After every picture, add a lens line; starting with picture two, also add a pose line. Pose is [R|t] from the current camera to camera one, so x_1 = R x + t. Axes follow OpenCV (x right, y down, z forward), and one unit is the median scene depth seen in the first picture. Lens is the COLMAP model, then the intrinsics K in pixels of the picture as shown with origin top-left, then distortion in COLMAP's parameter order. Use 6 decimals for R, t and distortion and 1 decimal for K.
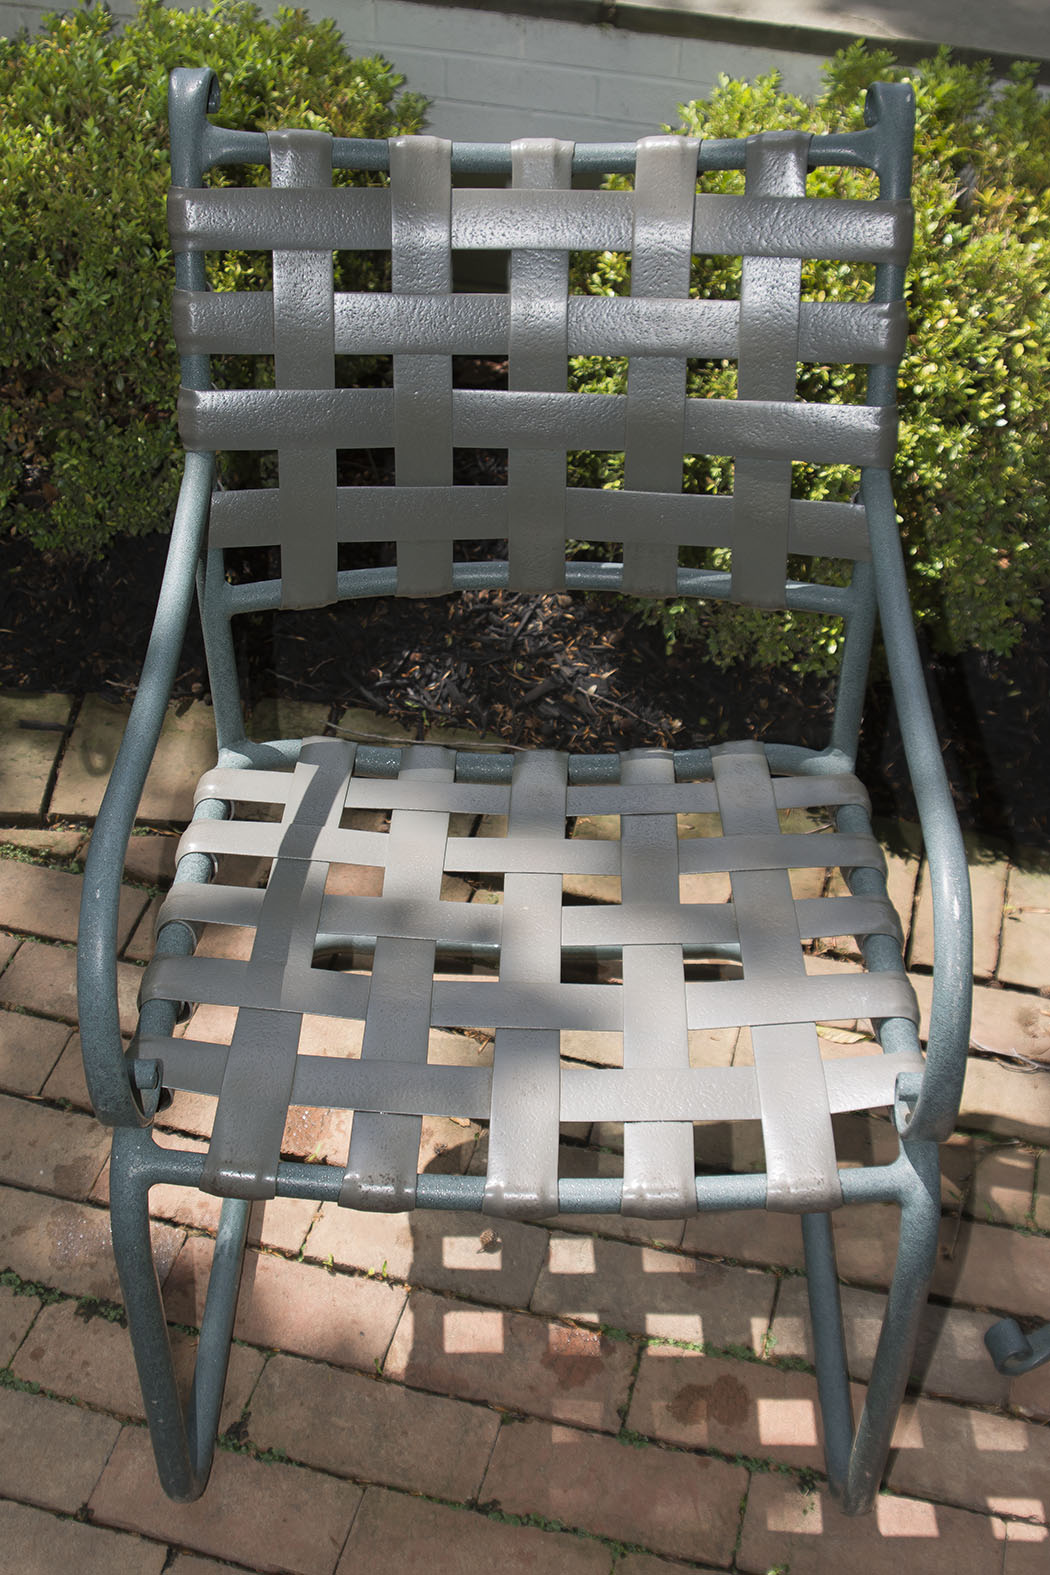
lens RADIAL K [[2092.3, 0, 525.0], [0, 2092.3, 787.5], [0, 0, 1]] dist [-0.120273, 0.124627]
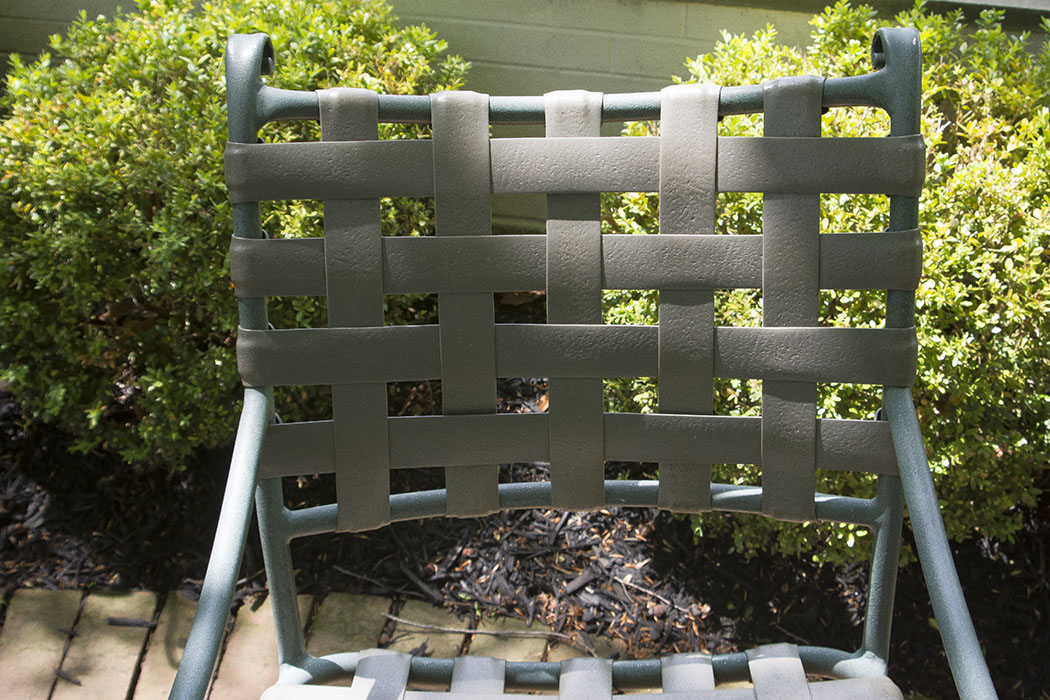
lens RADIAL K [[1560.5, 0, 525.0], [0, 1560.5, 350.0], [0, 0, 1]] dist [0.024773, 0.081316]
pose [[0.999530, -0.025341, -0.017239, -0.004862], [0.022624, 0.989498, -0.142764, -0.050176], [0.020676, 0.142307, 0.989607, 0.166950]]
